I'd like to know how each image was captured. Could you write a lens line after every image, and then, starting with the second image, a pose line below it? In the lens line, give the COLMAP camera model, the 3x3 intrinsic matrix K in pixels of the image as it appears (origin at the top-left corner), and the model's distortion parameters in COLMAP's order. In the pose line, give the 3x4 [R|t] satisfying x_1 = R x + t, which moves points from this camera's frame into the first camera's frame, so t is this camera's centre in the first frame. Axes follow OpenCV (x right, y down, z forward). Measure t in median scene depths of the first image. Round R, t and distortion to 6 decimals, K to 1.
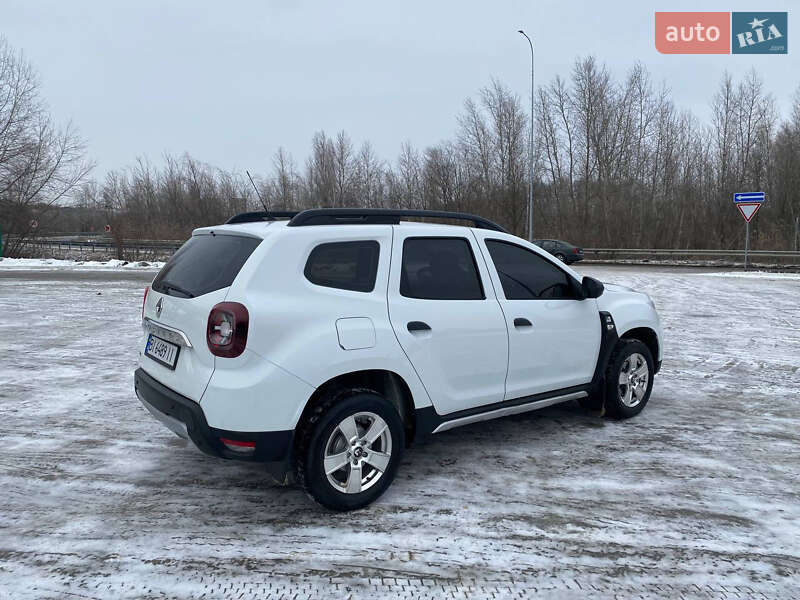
lens RADIAL K [[603.1, 0, 410.8], [0, 603.1, 291.1], [0, 0, 1]] dist [0.029208, -0.027200]
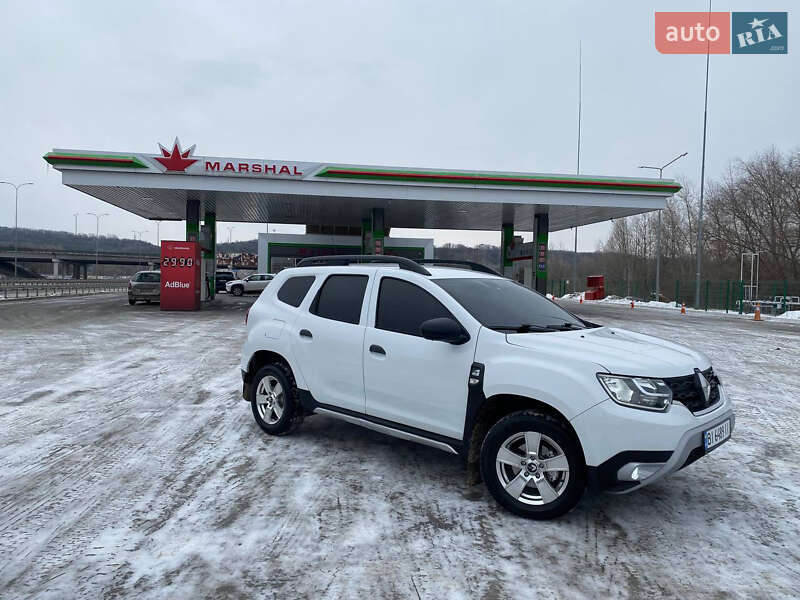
lens RADIAL K [[606.8, 0, 404.9], [0, 606.8, 294.0], [0, 0, 1]] dist [0.026097, -0.024810]
pose [[0.144690, 0.022906, -0.989212, 1.543958], [-0.117737, 0.993028, 0.005773, -0.075674], [0.982447, 0.115632, 0.146378, 1.023820]]
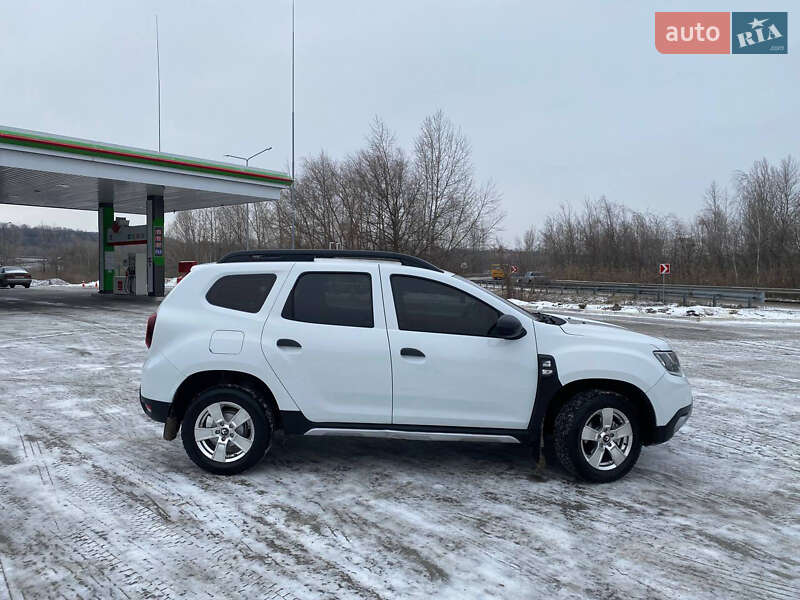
lens RADIAL K [[603.5, 0, 400.0], [0, 603.5, 289.0], [0, 0, 1]] dist [0.022462, -0.015441]
pose [[0.757437, 0.023013, -0.652502, 1.009379], [-0.069497, 0.996543, -0.045527, -0.012207], [0.649199, 0.079831, 0.756418, 0.203553]]
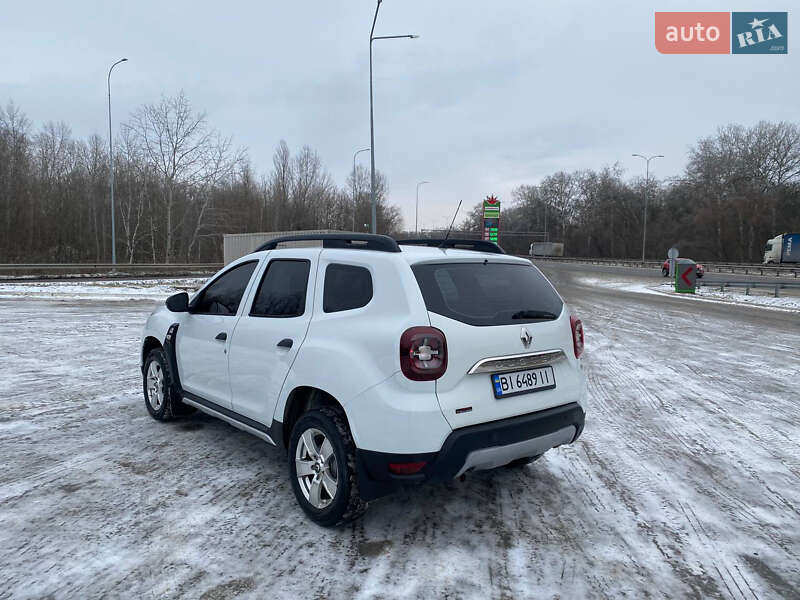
lens RADIAL K [[606.8, 0, 404.9], [0, 606.8, 294.0], [0, 0, 1]] dist [0.026097, -0.024810]
pose [[-0.029937, -0.065487, 0.997404, -1.360391], [0.074735, 0.994912, 0.067567, -0.121922], [-0.996754, 0.076564, -0.024890, 1.194058]]
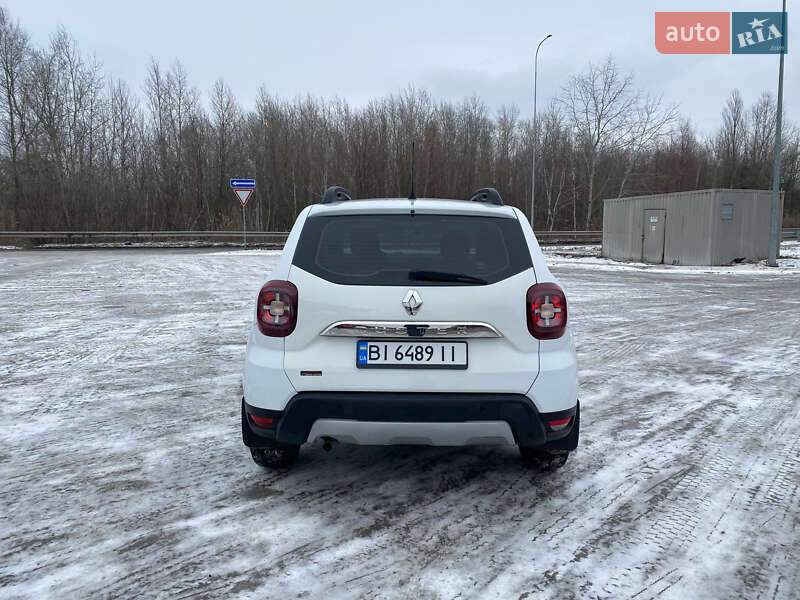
lens RADIAL K [[605.4, 0, 406.4], [0, 605.4, 290.6], [0, 0, 1]] dist [0.027767, -0.025070]
pose [[0.622756, -0.092004, 0.776988, -1.035868], [0.070392, 0.995623, 0.061474, -0.039000], [-0.779244, 0.016410, 0.626506, 0.483631]]
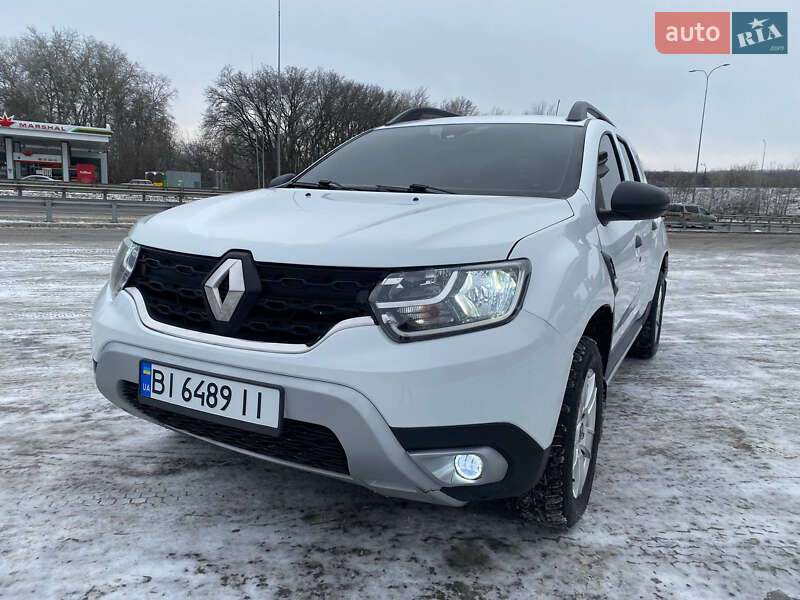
lens RADIAL K [[615.3, 0, 405.4], [0, 615.3, 300.3], [0, 0, 1]] dist [0.012707, -0.005353]
pose [[-0.910193, 0.030925, -0.413029, 0.610113], [-0.081185, 0.964543, 0.251127, -0.094952], [0.406150, 0.262106, -0.875410, 2.237046]]
